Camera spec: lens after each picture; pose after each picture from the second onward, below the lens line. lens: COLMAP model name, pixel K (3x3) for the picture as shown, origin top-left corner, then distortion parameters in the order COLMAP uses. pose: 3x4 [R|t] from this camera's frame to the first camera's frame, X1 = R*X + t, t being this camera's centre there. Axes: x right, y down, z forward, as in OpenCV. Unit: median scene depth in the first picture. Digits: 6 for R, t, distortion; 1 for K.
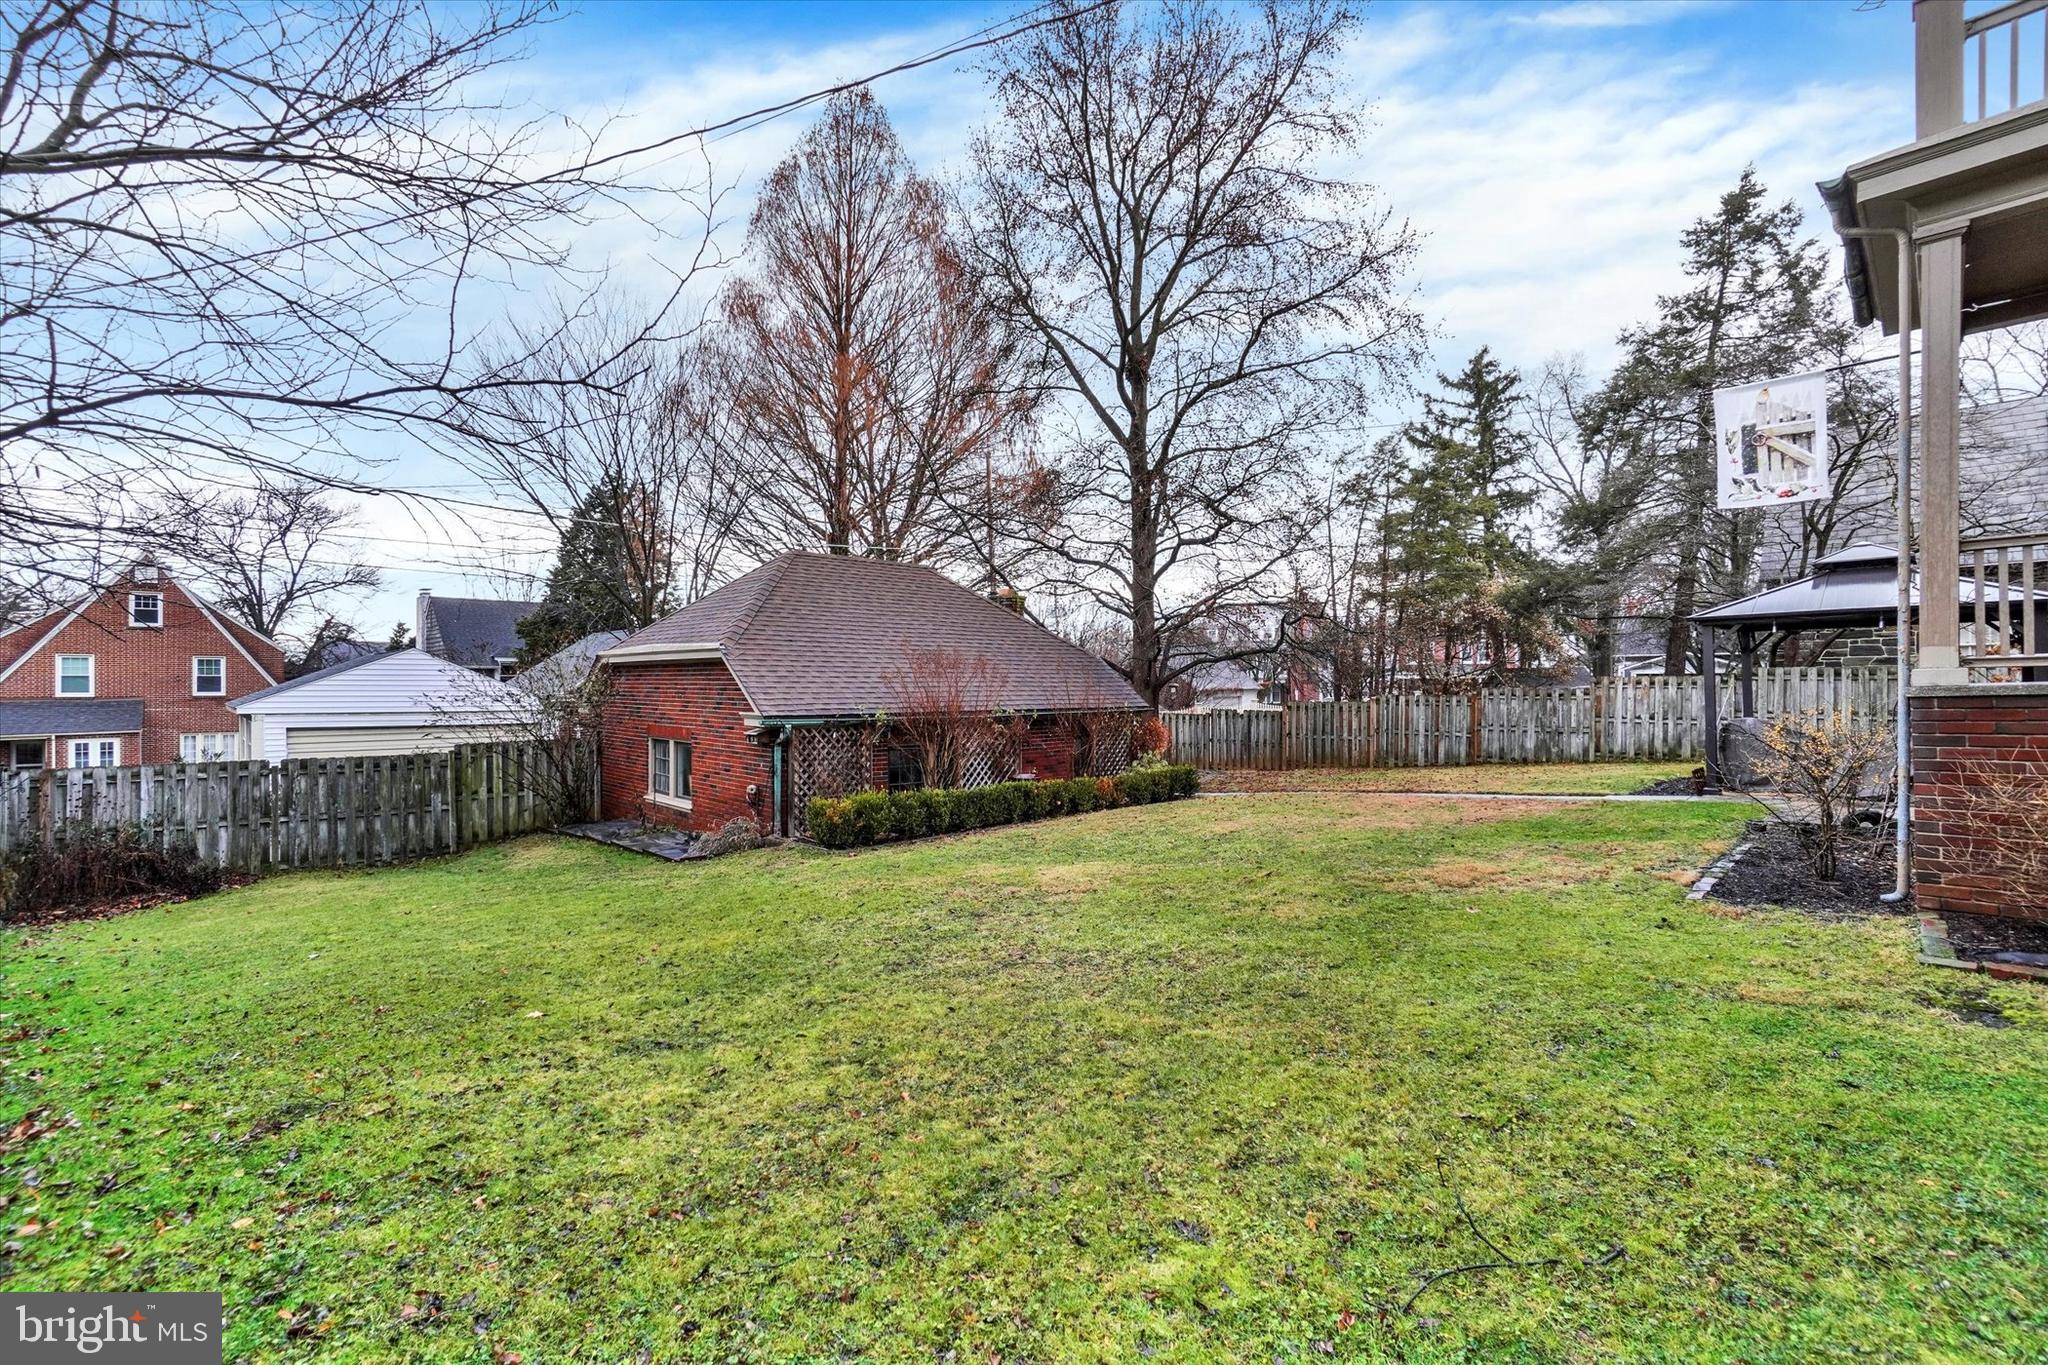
lens RADIAL K [[938.2, 0, 1010.6], [0, 938.2, 708.7], [0, 0, 1]] dist [-0.025807, 0.003863]
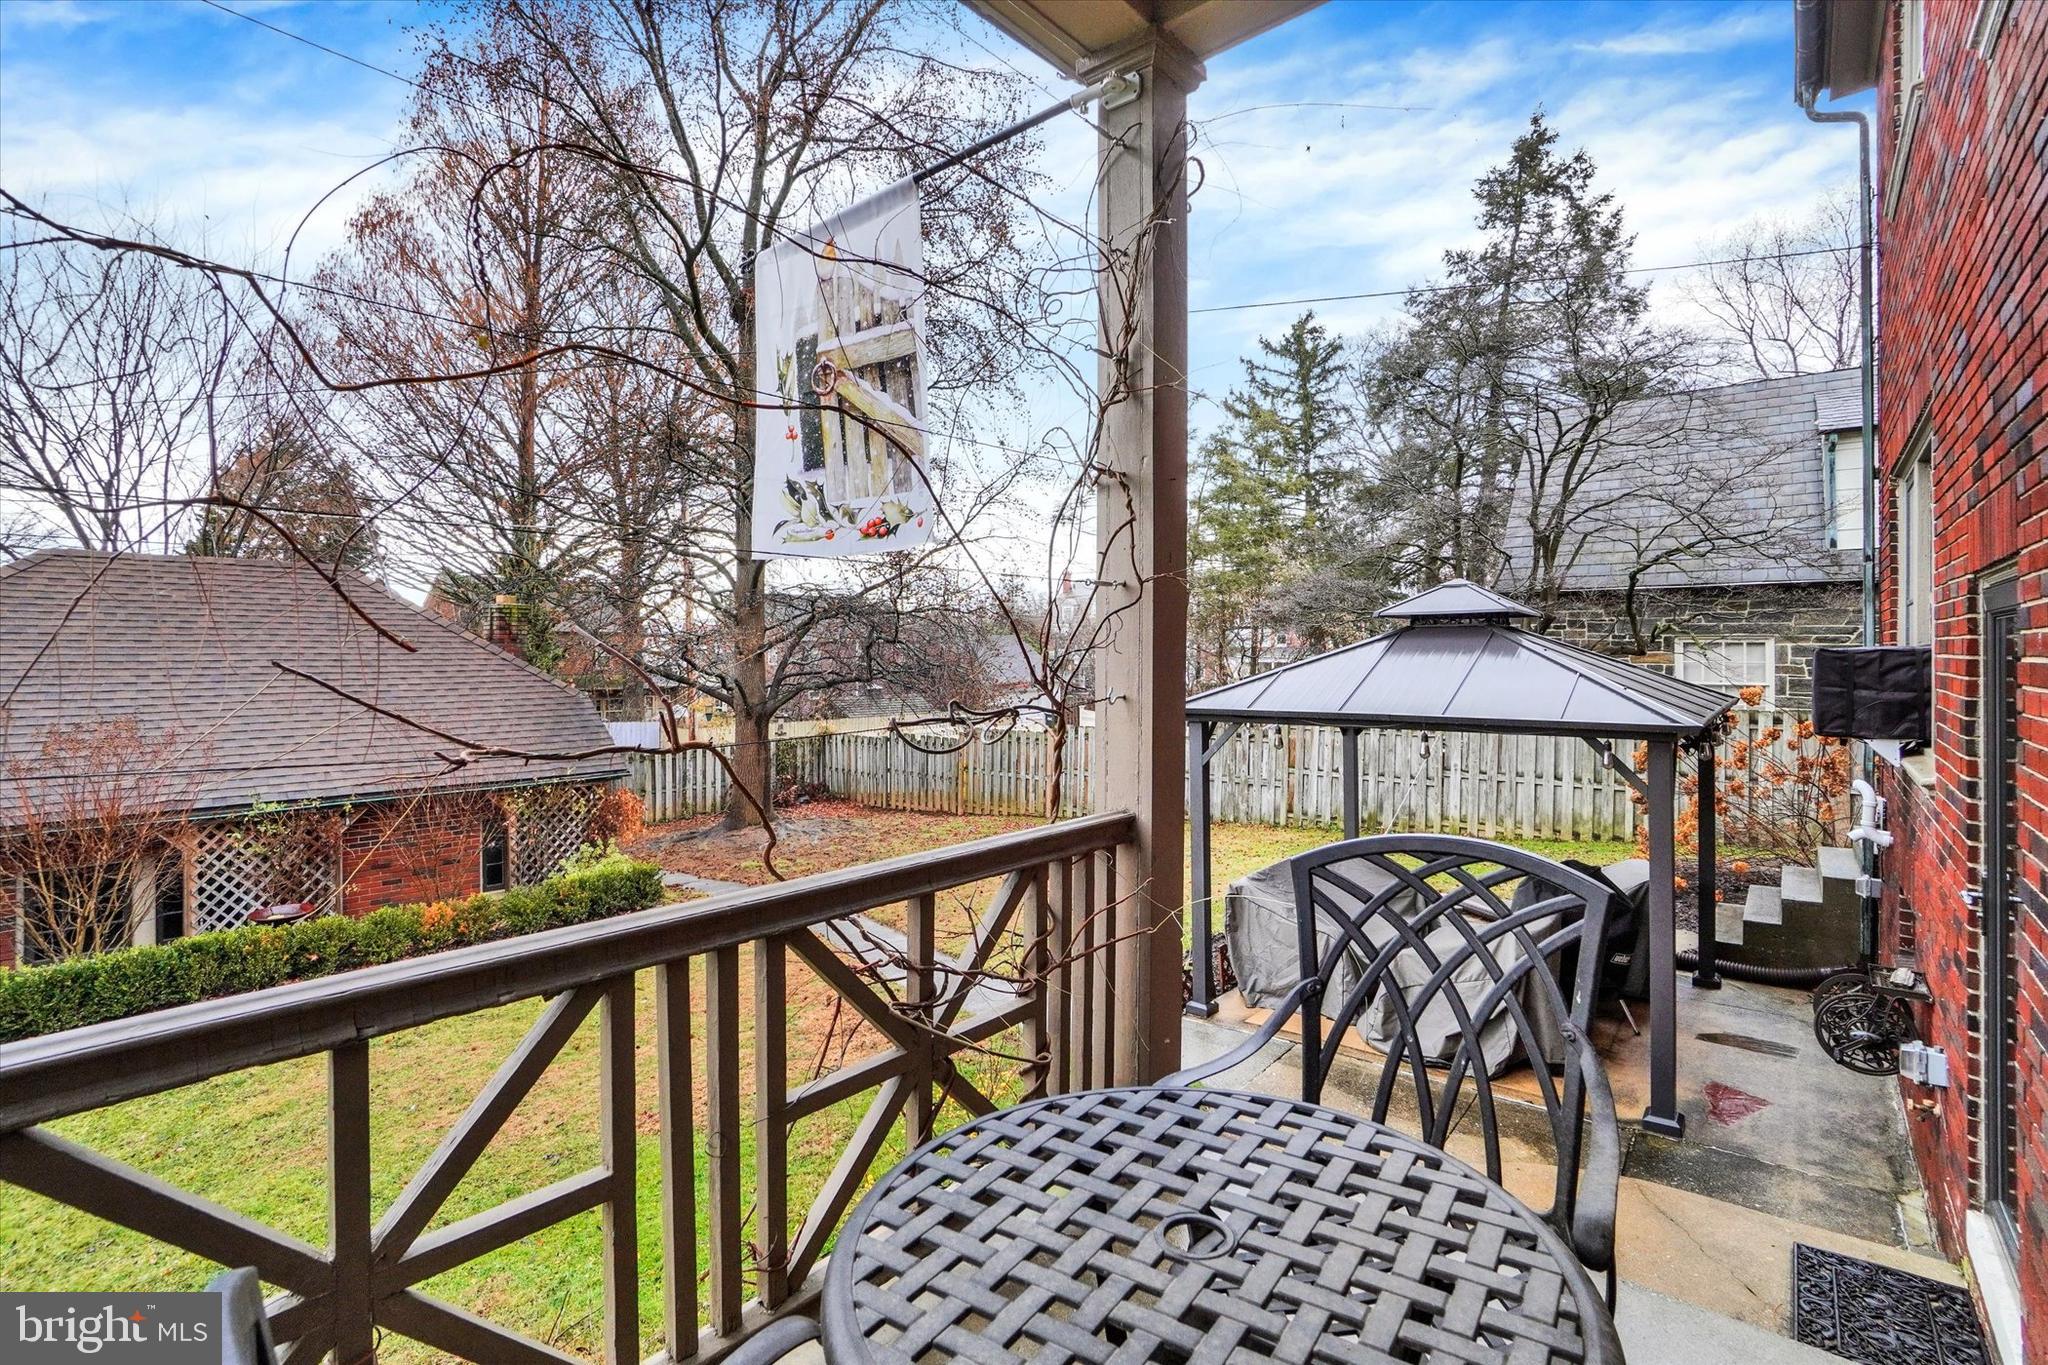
lens RADIAL K [[938.2, 0, 1035.8], [0, 938.2, 663.9], [0, 0, 1]] dist [-0.025807, 0.003863]
pose [[0.994825, 0.006814, 0.101373, 0.238933], [-0.006076, 0.999953, -0.007586, -0.048751], [-0.101420, 0.006930, 0.994820, 0.172676]]
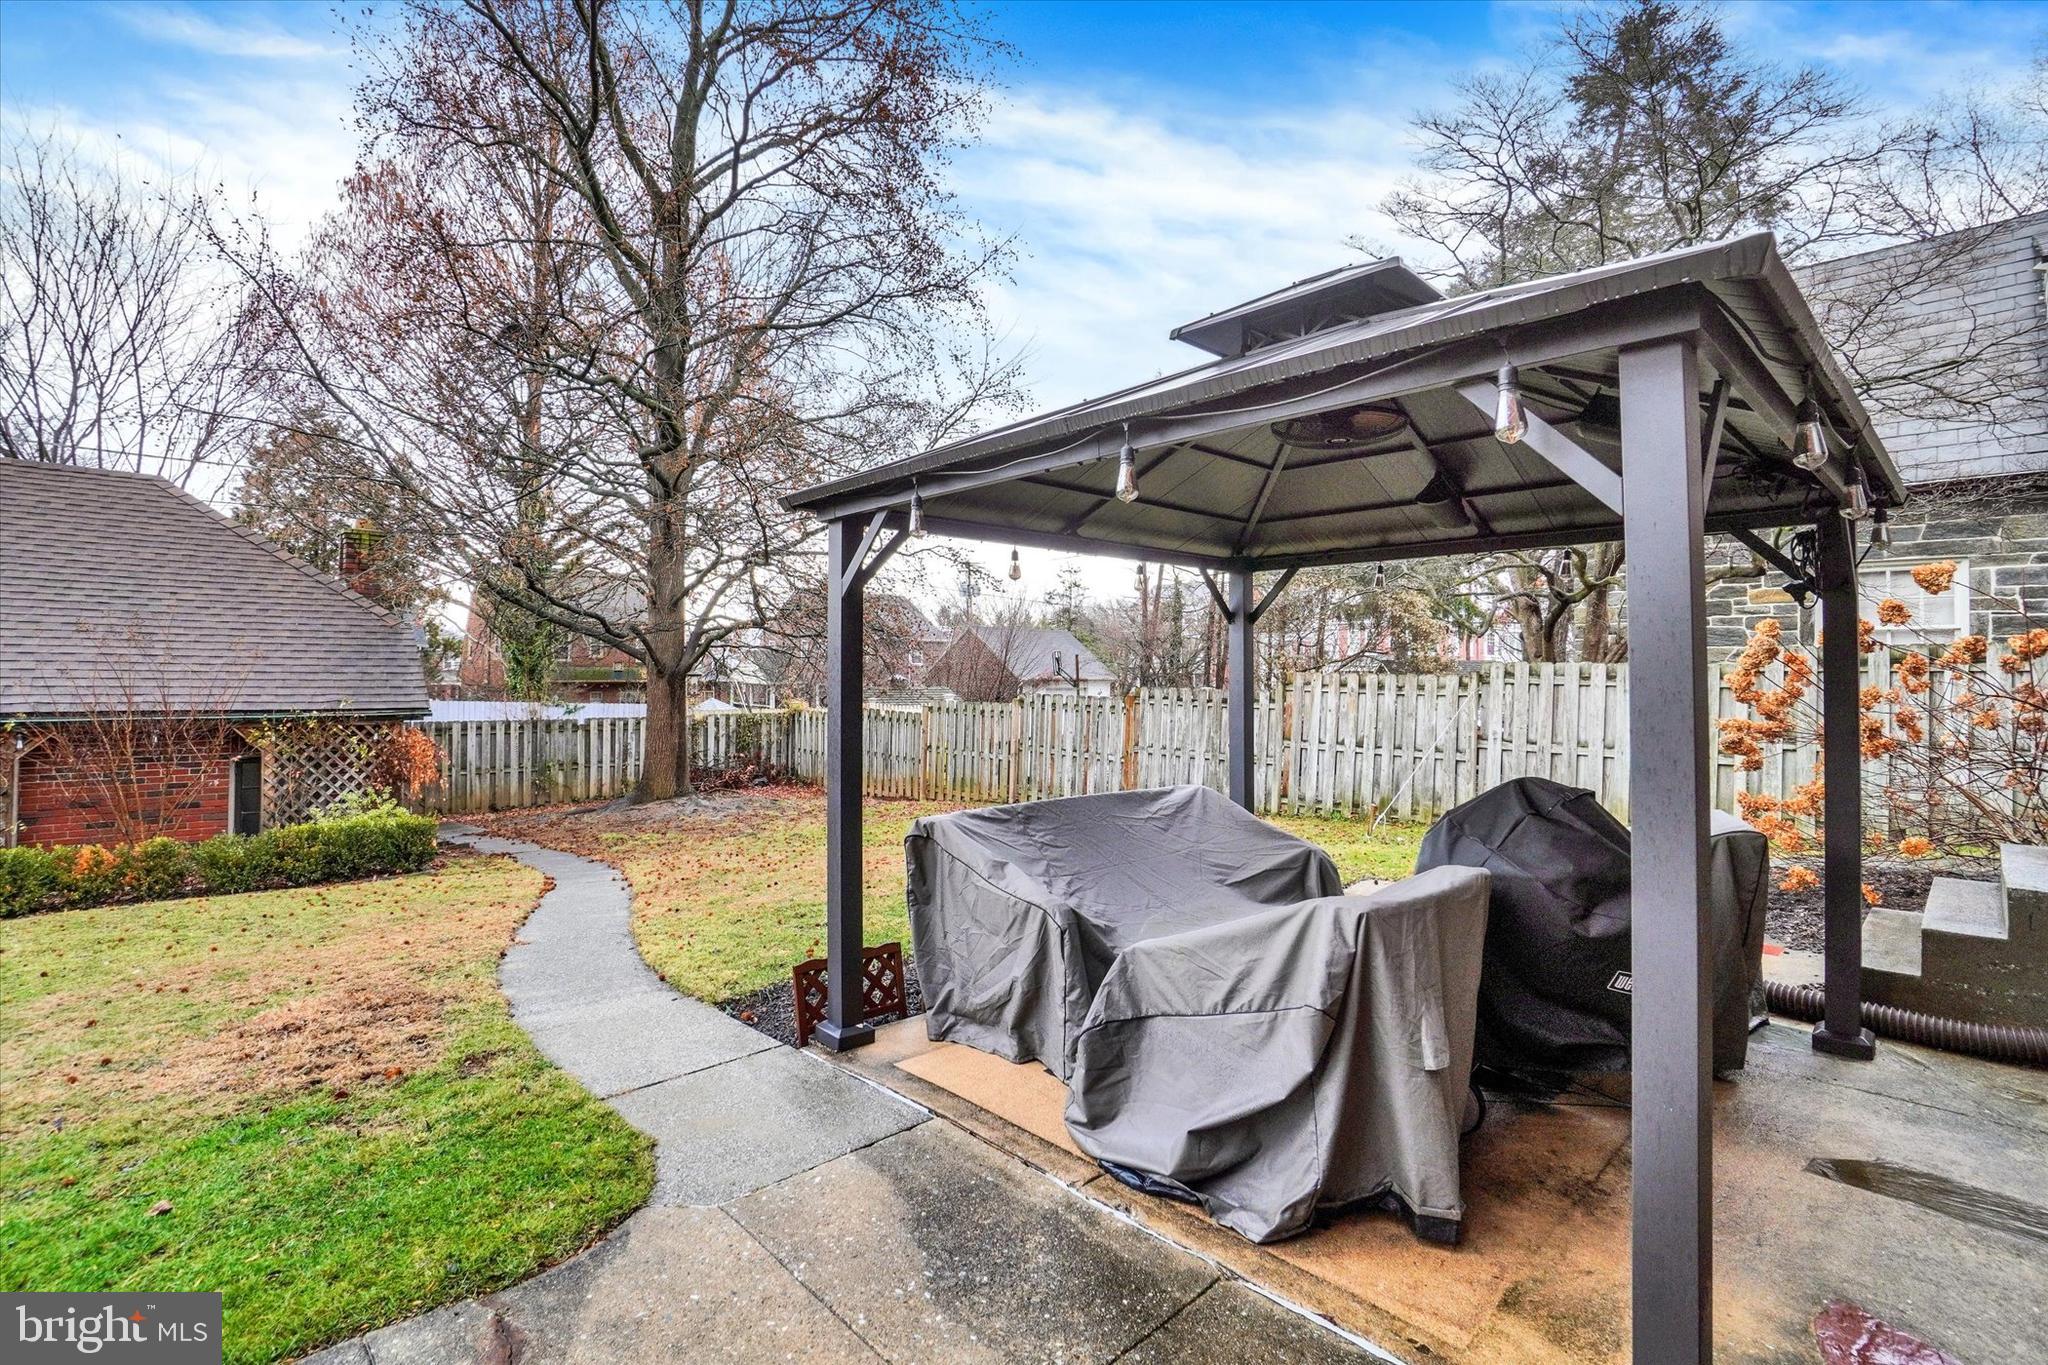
lens RADIAL K [[938.2, 0, 1024.0], [0, 938.2, 668.9], [0, 0, 1]] dist [-0.025807, 0.003863]
pose [[0.999583, 0.020538, -0.020308, 0.331255], [-0.021013, 0.999504, -0.023455, -0.013329], [0.019816, 0.023872, 0.999519, 0.270307]]
